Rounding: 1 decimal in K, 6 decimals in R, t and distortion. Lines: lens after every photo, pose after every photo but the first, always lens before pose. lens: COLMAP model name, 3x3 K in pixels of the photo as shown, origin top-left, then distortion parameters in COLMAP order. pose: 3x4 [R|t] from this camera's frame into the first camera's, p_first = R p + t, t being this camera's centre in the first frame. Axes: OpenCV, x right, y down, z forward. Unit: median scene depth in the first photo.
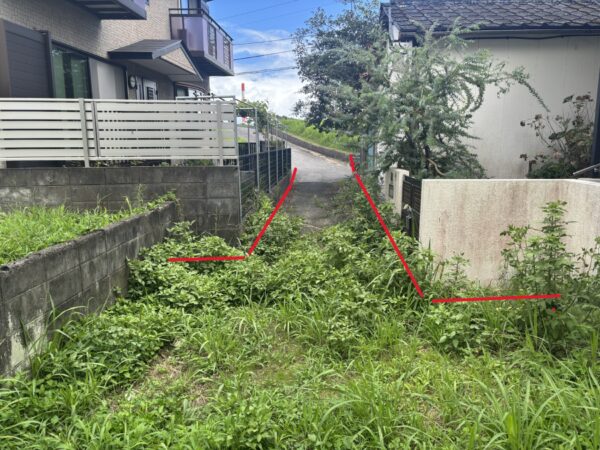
lens RADIAL K [[455.7, 0, 300.9], [0, 455.7, 224.8], [0, 0, 1]] dist [0.020975, -0.006504]
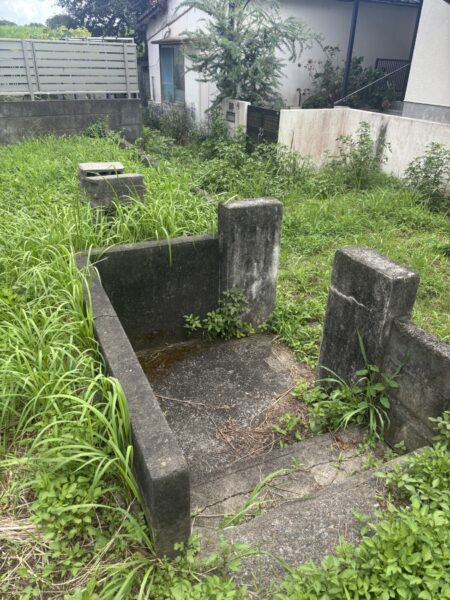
lens RADIAL K [[455.7, 0, 225.1], [0, 455.7, 300.3], [0, 0, 1]] dist [0.020975, -0.006504]
pose [[0.887931, -0.187819, 0.419884, -0.595168], [0.049098, 0.946323, 0.319472, 0.013405], [-0.457348, -0.263054, 0.849491, -0.411487]]
